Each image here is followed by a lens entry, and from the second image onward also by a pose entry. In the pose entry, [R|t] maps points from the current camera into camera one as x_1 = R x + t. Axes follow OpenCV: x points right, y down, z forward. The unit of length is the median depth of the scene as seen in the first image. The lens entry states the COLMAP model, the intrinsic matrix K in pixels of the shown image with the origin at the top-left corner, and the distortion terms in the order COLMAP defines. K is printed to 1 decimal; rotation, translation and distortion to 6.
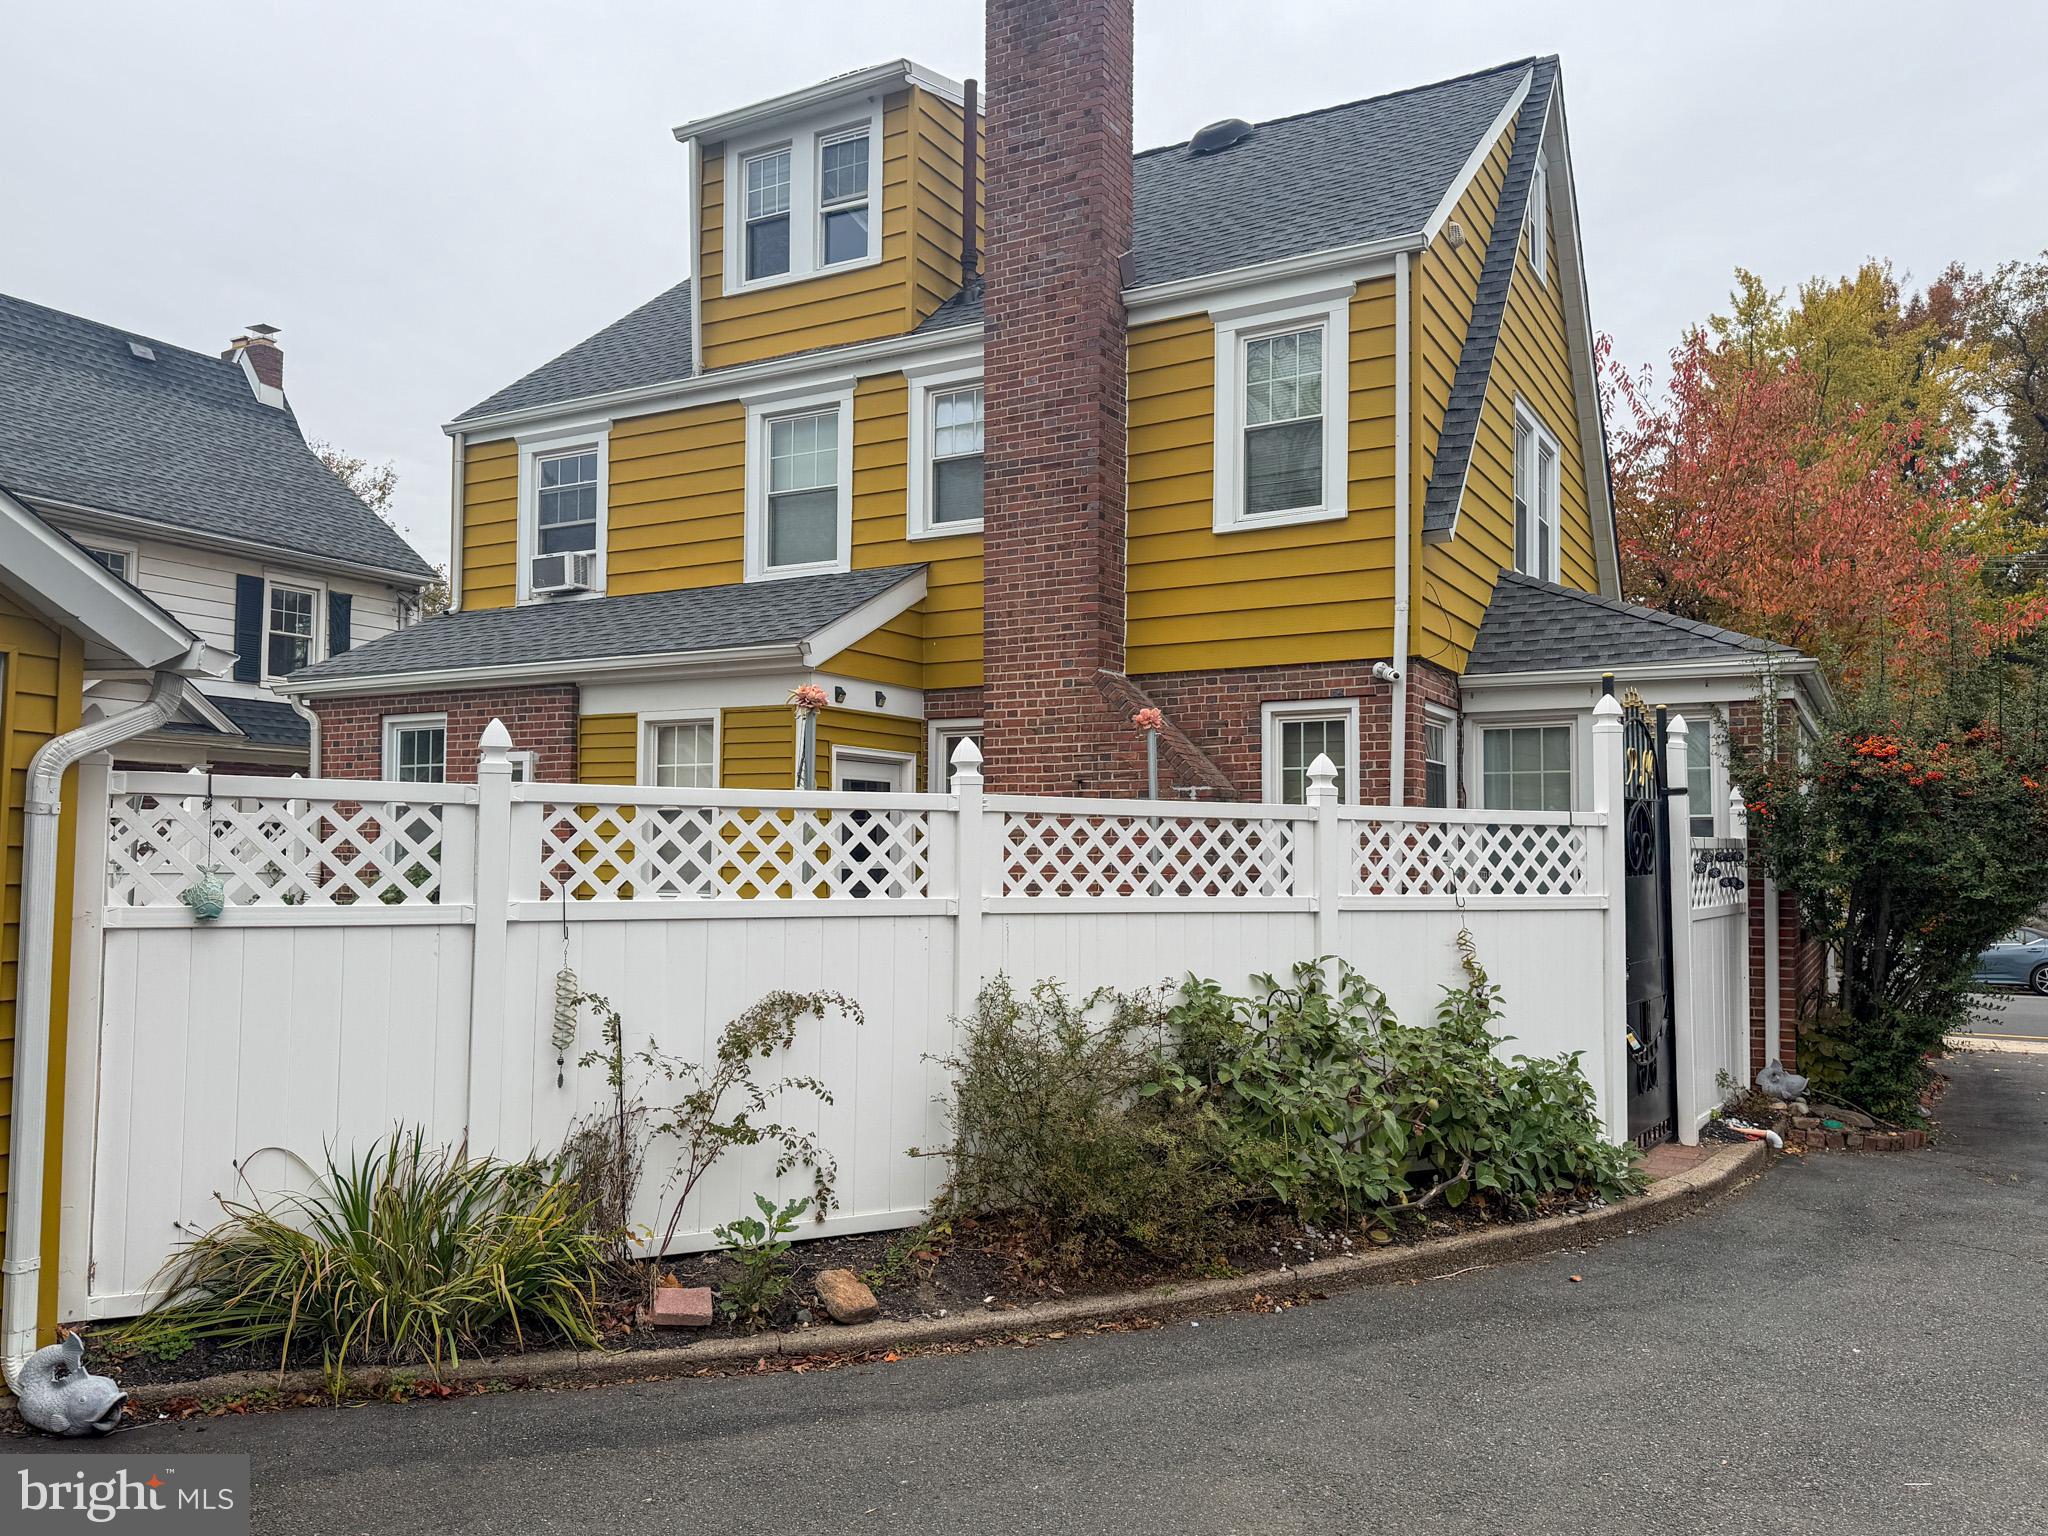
lens RADIAL K [[1504.5, 0, 1030.0], [0, 1504.5, 788.0], [0, 0, 1]] dist [0.078960, -0.003330]
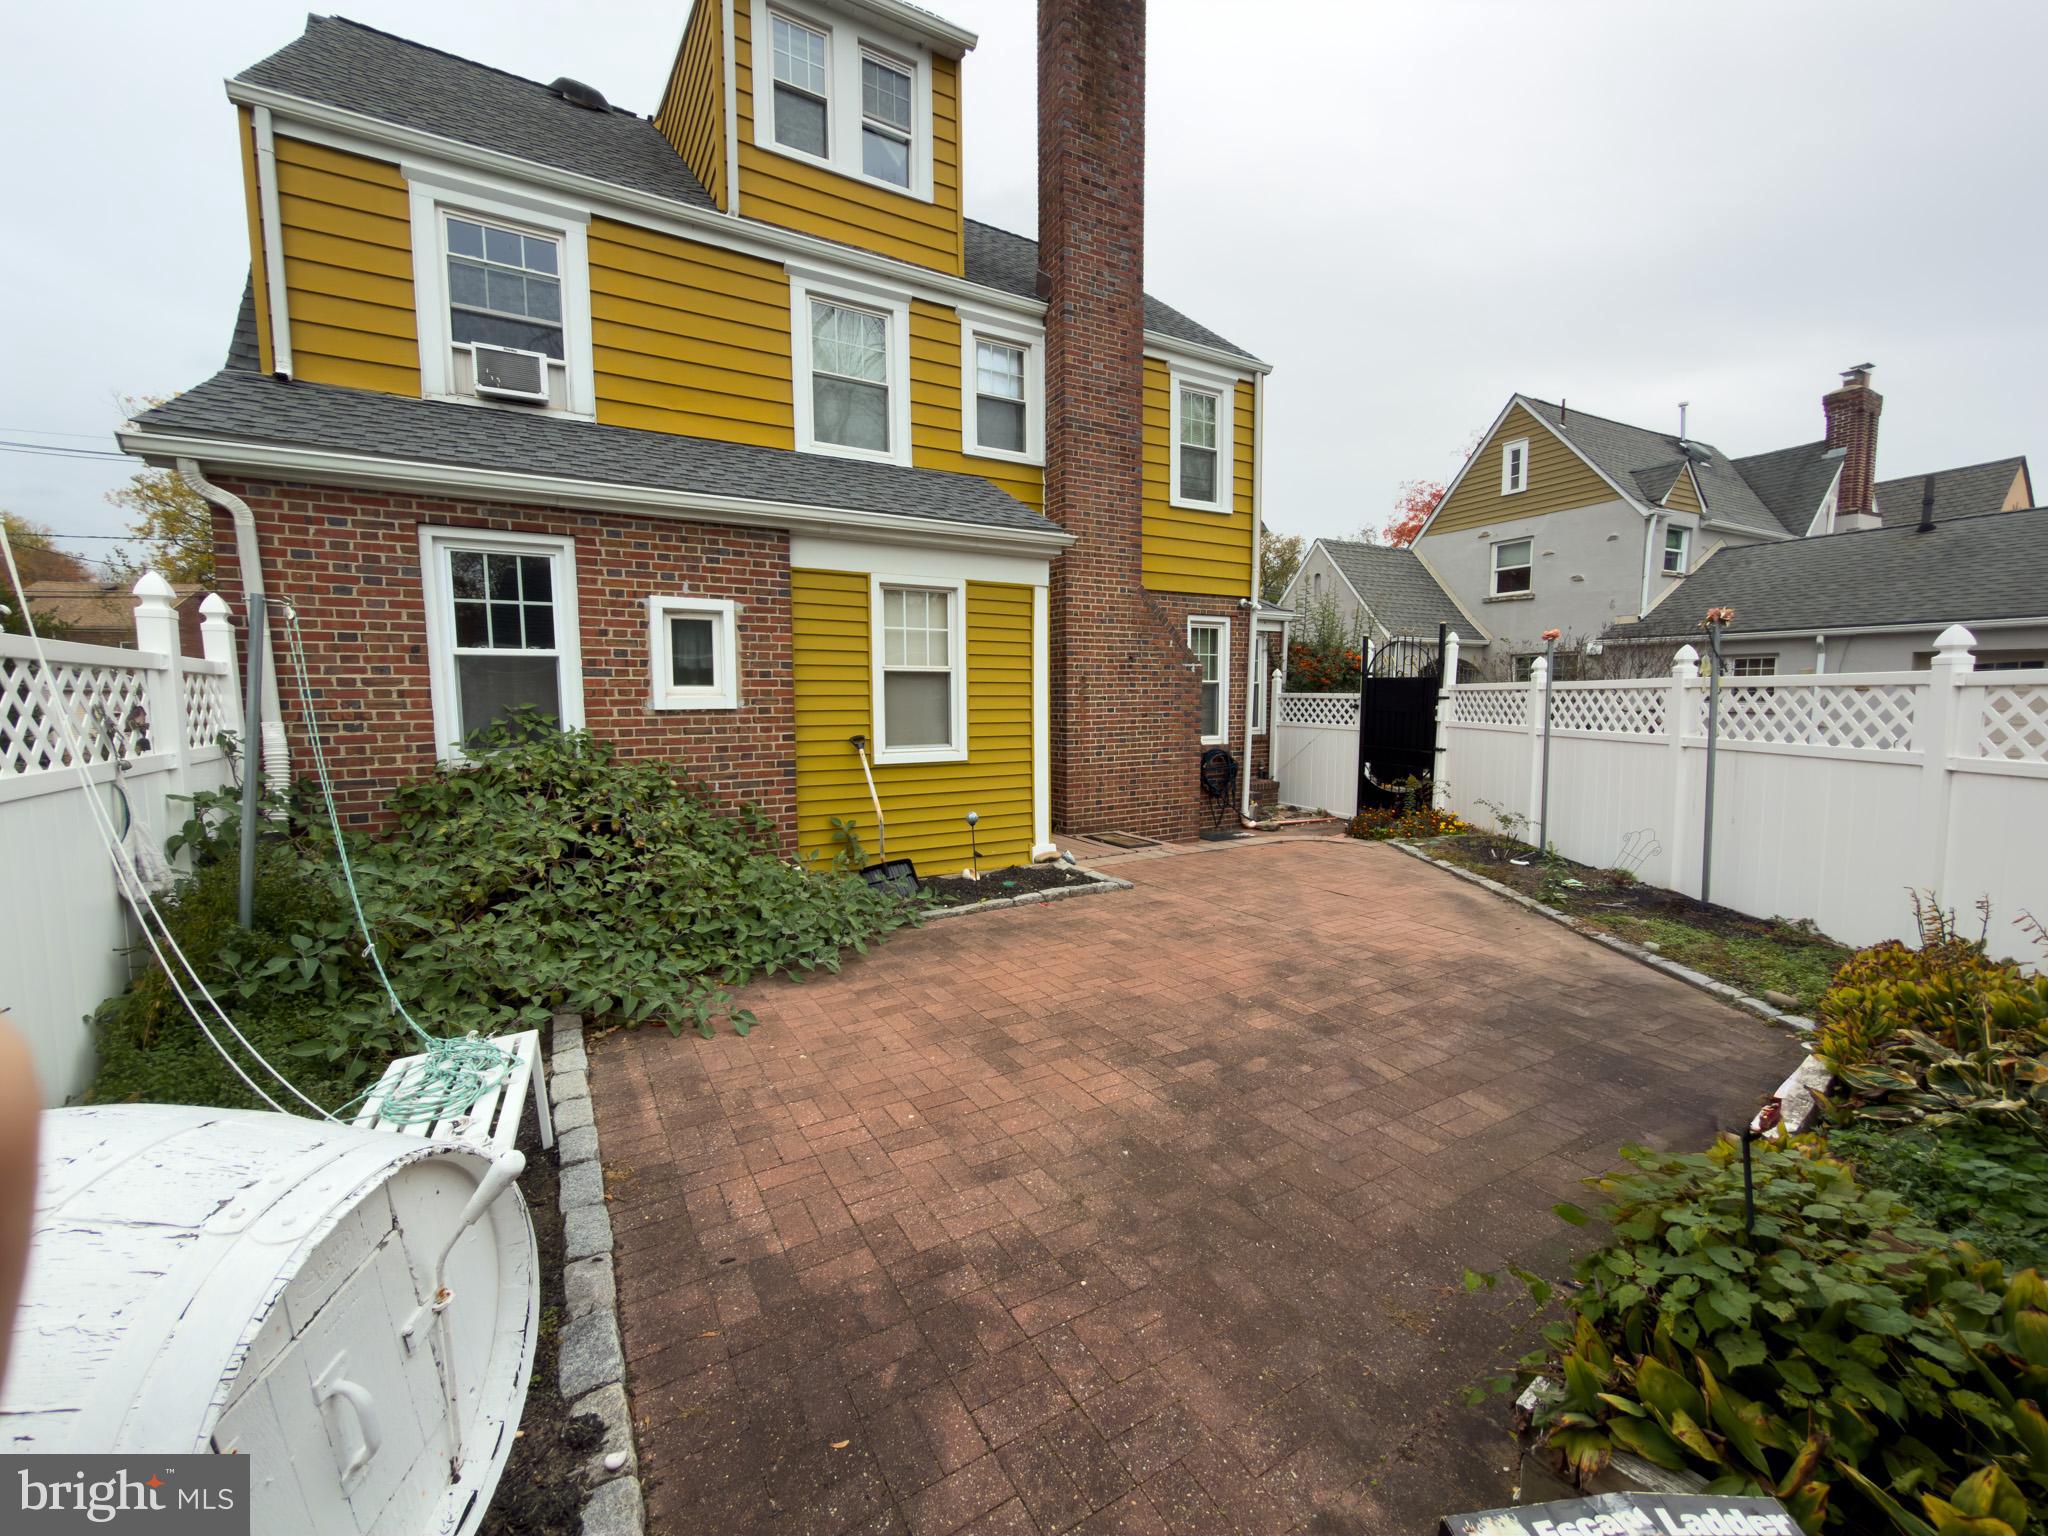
lens RADIAL K [[820.5, 0, 1027.5], [0, 820.5, 763.5], [0, 0, 1]] dist [-0.002645, 0.000902]
pose [[0.513331, -0.078743, 0.854571, -0.648041], [-0.033394, 0.993195, 0.111575, 0.011397], [-0.857541, -0.085813, 0.507208, 0.590757]]
